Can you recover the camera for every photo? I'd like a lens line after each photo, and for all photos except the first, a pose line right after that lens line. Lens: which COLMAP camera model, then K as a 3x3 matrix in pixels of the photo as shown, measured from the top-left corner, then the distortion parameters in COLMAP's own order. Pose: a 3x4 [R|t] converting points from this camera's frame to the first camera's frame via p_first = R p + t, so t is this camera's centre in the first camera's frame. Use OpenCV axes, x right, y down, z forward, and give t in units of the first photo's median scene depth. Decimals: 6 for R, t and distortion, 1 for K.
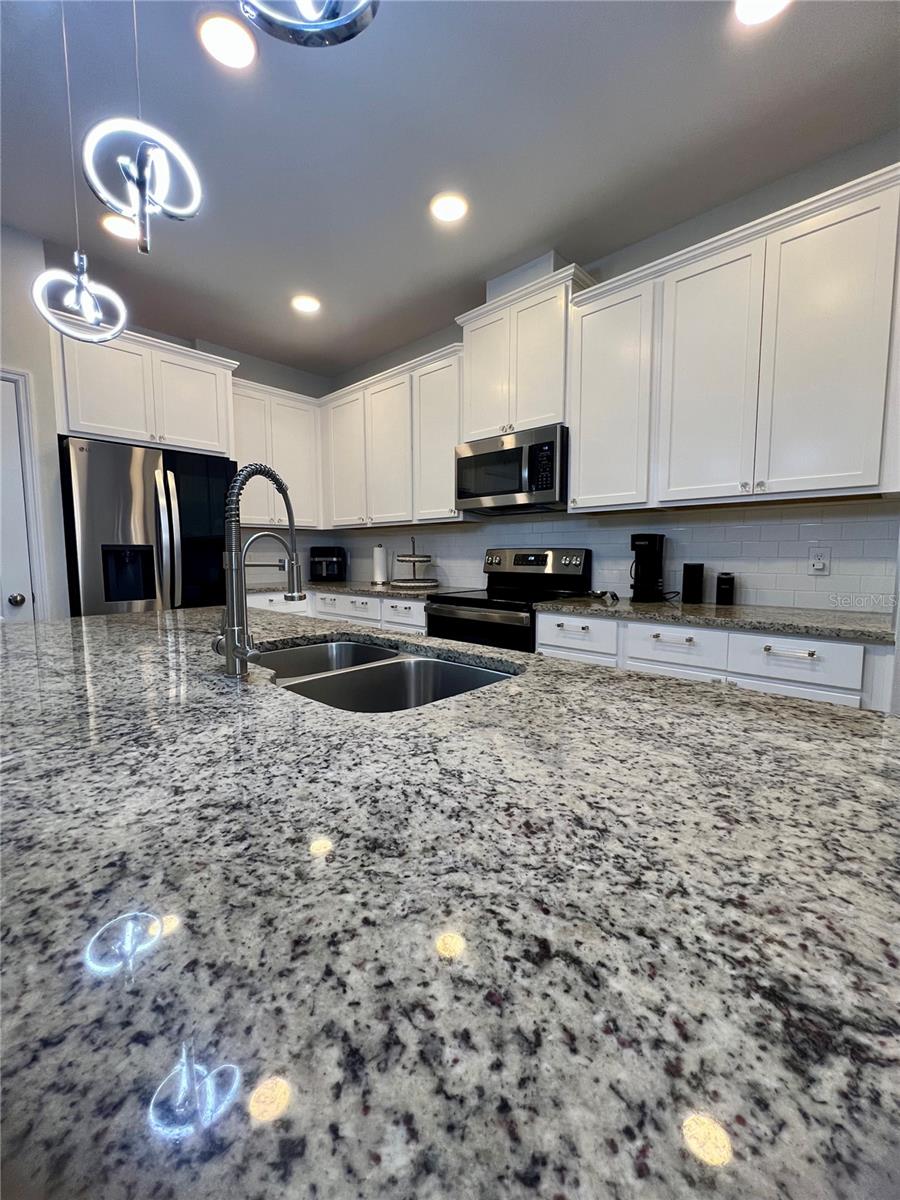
lens RADIAL K [[479.8, 0, 452.2], [0, 479.8, 596.9], [0, 0, 1]] dist [-0.001522, 0.000275]
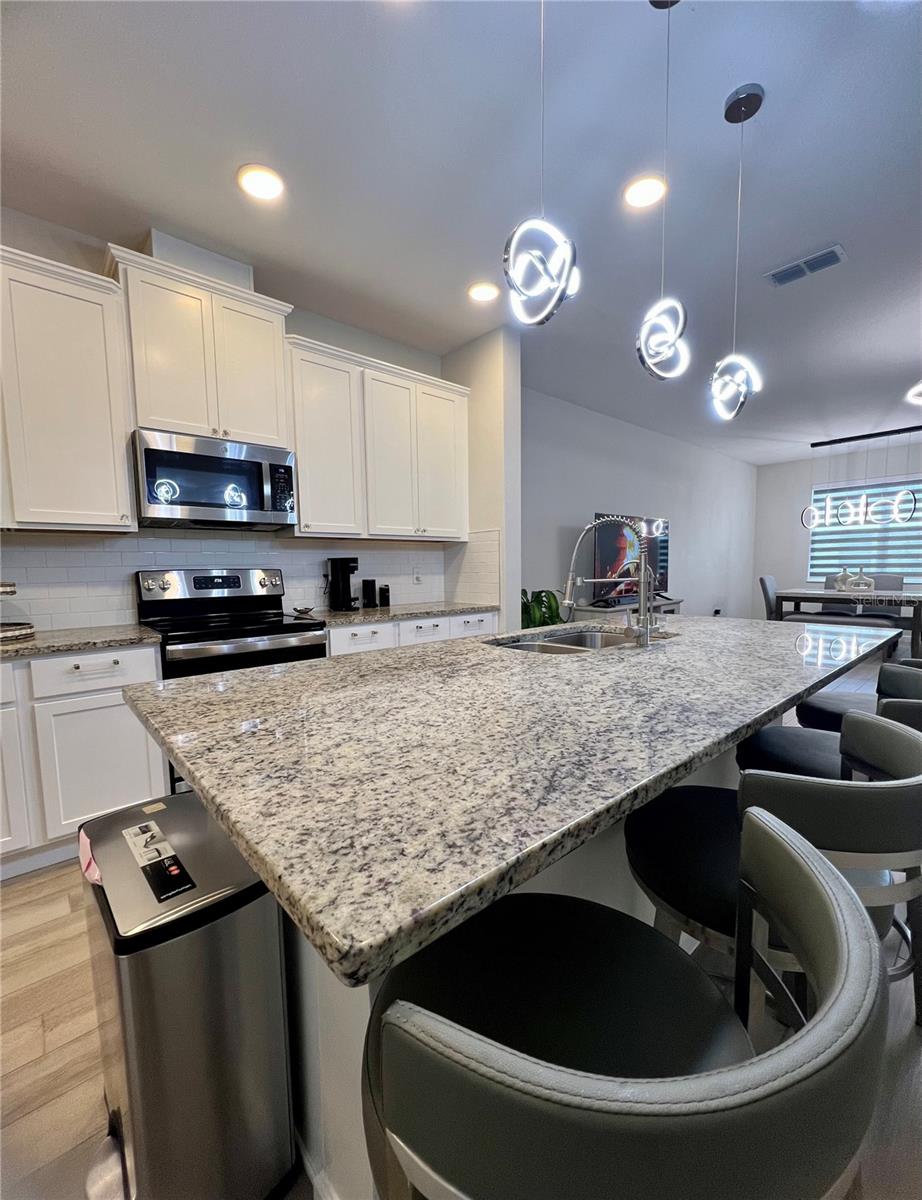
lens RADIAL K [[492.5, 0, 462.7], [0, 492.5, 613.1], [0, 0, 1]] dist [-0.000778, 0.000022]
pose [[0.096465, -0.092594, 0.991020, -3.600627], [0.101982, 0.991343, 0.082698, -0.254612], [-0.990098, 0.093089, 0.105072, 2.345544]]
